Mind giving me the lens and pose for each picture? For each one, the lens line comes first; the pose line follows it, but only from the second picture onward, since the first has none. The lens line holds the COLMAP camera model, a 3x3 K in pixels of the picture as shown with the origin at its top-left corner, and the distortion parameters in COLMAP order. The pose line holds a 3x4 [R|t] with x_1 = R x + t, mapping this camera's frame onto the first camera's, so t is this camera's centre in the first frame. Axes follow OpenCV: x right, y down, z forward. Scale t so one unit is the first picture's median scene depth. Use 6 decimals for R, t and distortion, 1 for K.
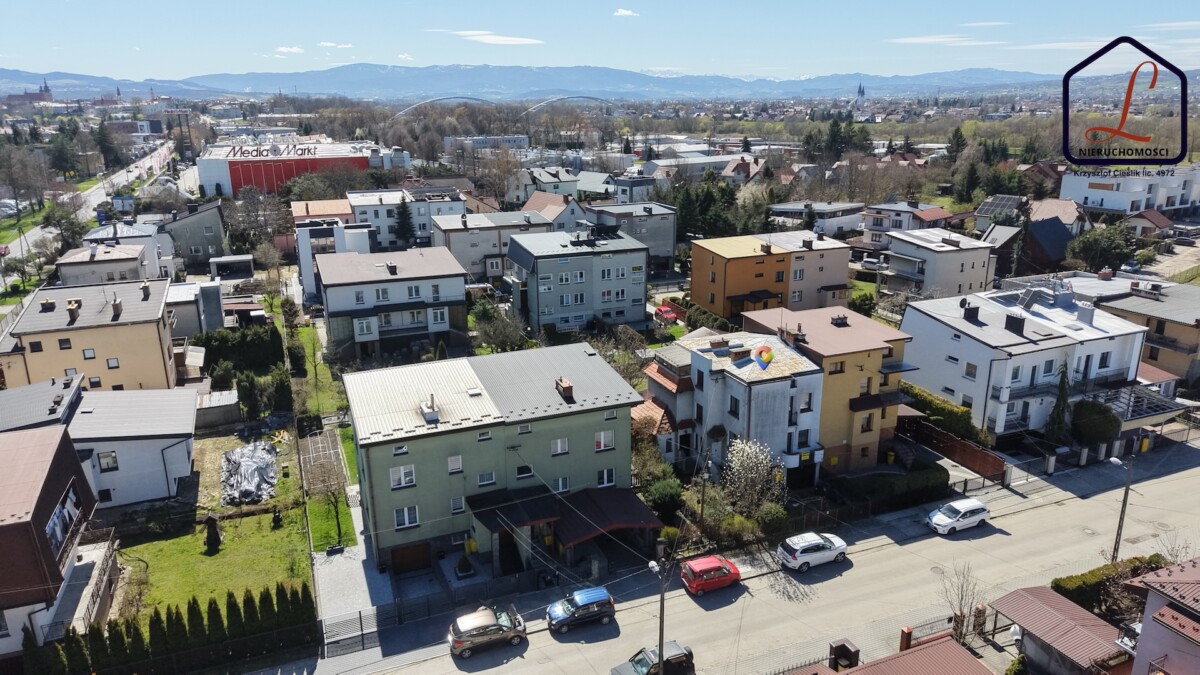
lens RADIAL K [[792.8, 0, 602.1], [0, 792.8, 340.2], [0, 0, 1]] dist [0.033403, -0.036663]
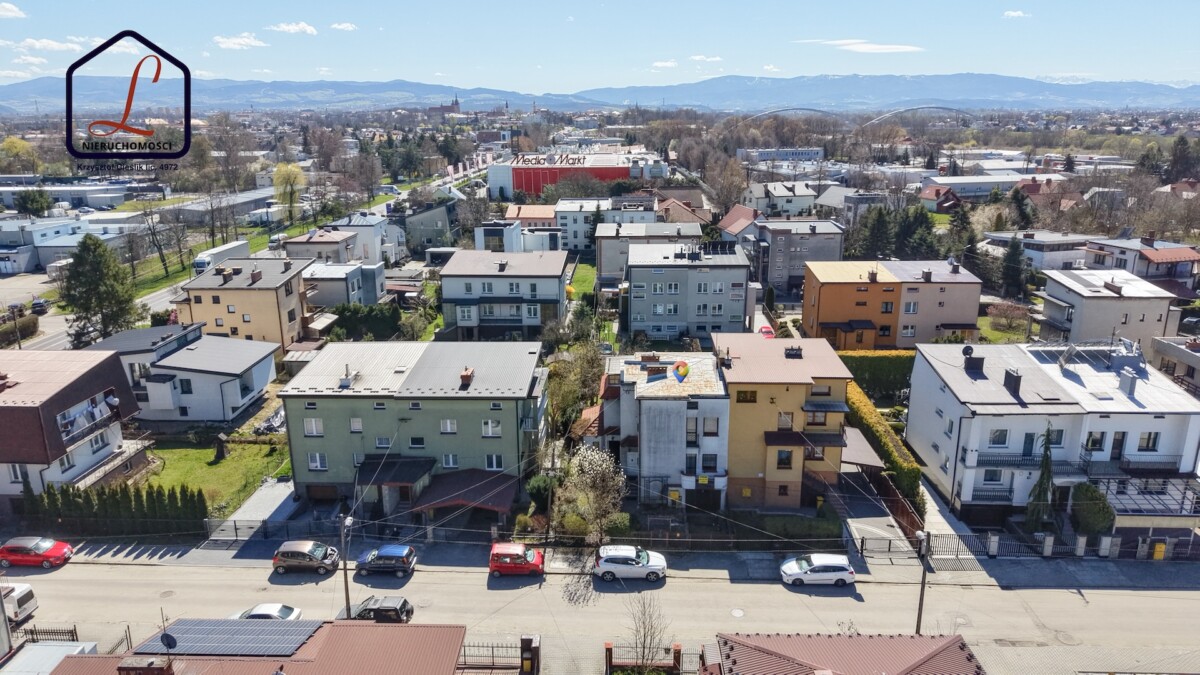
lens RADIAL K [[792.8, 0, 602.6], [0, 792.8, 341.4], [0, 0, 1]] dist [0.033403, -0.036663]
pose [[0.910312, 0.115261, -0.397550, 0.457190], [-0.119659, 0.992719, 0.013820, -0.022114], [0.396249, 0.034990, 0.917476, 0.031580]]
